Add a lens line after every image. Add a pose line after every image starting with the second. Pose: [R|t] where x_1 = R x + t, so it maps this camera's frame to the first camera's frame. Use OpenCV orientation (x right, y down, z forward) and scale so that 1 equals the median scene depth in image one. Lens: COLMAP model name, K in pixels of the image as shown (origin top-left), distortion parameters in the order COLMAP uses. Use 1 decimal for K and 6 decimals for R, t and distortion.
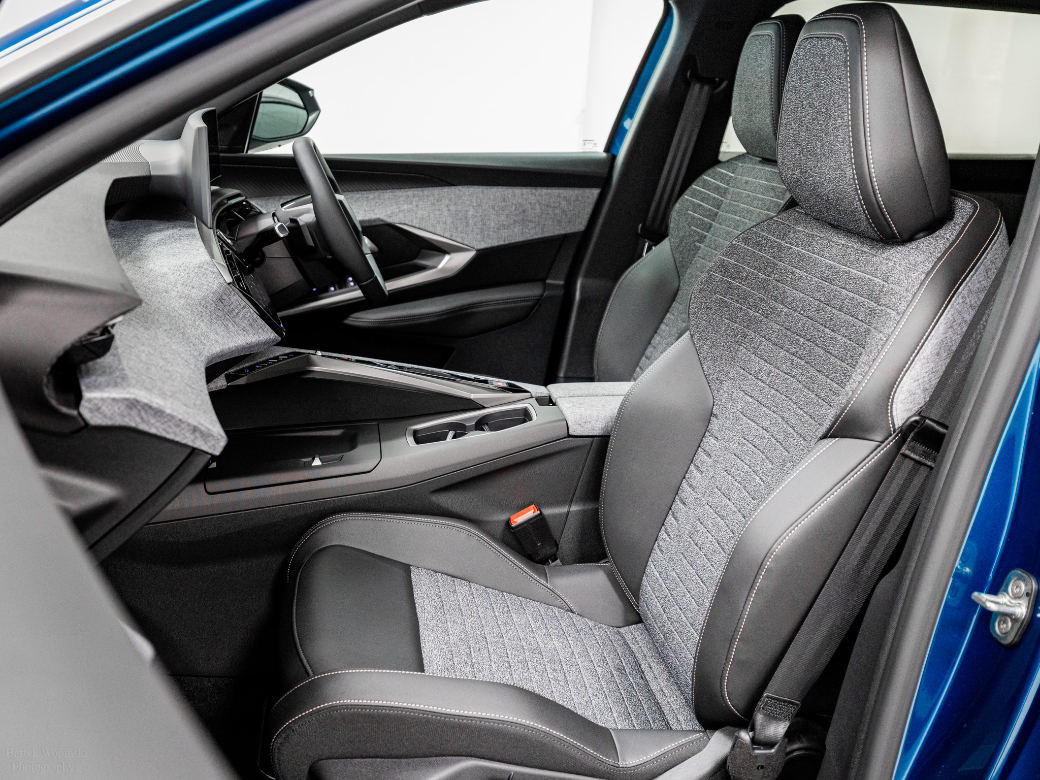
lens RADIAL K [[1125.0, 0, 520.0], [0, 1125.0, 390.0], [0, 0, 1]] dist [0.012609, -0.000396]
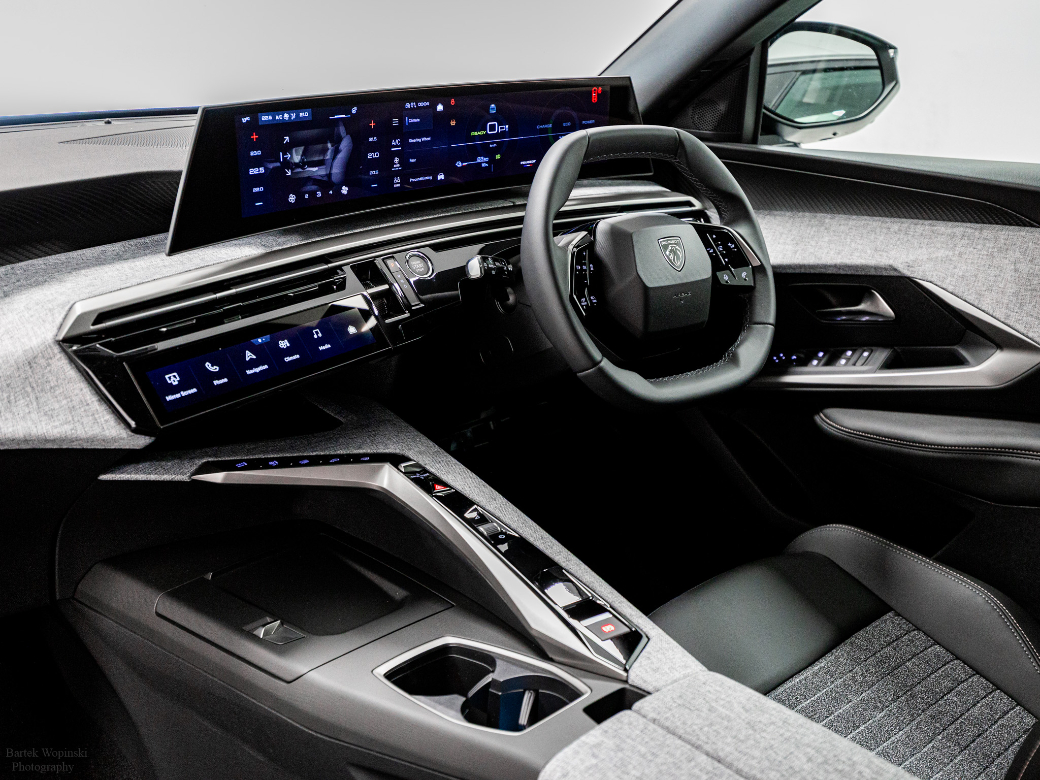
lens RADIAL K [[1125.0, 0, 520.0], [0, 1125.0, 390.0], [0, 0, 1]] dist [0.012609, -0.000396]
pose [[0.539745, 0.243720, -0.805776, 0.261653], [-0.215040, 0.965335, 0.147938, -0.133383], [0.813900, 0.093425, 0.573445, 0.498139]]
